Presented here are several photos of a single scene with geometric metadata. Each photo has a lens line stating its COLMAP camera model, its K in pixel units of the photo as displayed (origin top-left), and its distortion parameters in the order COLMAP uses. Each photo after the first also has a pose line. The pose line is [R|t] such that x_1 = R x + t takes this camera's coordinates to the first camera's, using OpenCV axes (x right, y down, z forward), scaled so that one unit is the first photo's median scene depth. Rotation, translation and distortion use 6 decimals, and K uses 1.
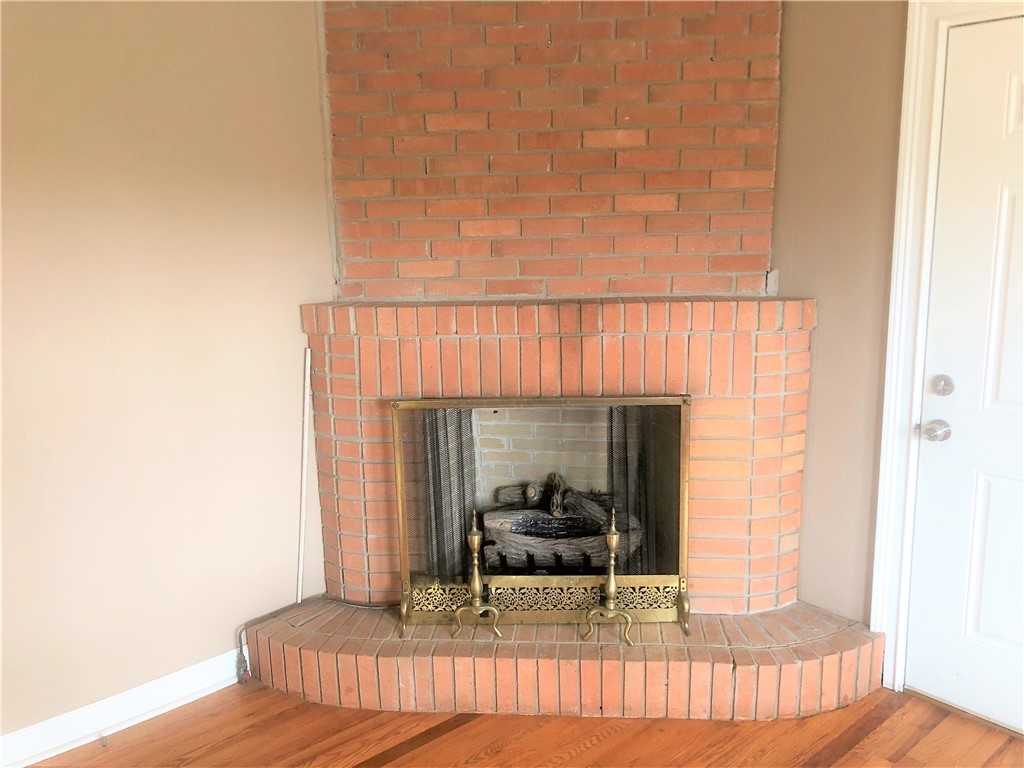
lens RADIAL K [[840.1, 0, 498.4], [0, 840.1, 383.8], [0, 0, 1]] dist [0.014021, -0.002008]
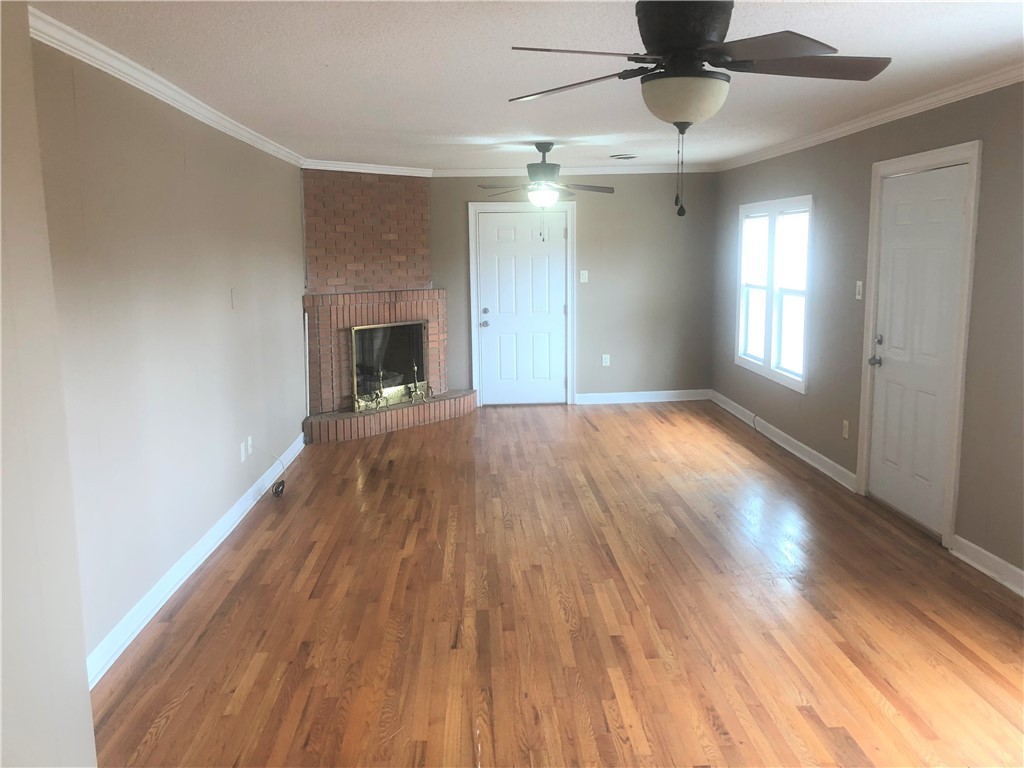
lens RADIAL K [[842.7, 0, 512.0], [0, 842.7, 384.0], [0, 0, 1]] dist [0.064490, -0.102842]
pose [[0.607179, -0.104790, 0.787625, -1.983236], [0.152945, 0.988142, 0.013562, 0.244153], [-0.779706, 0.112229, 0.616006, -1.101453]]
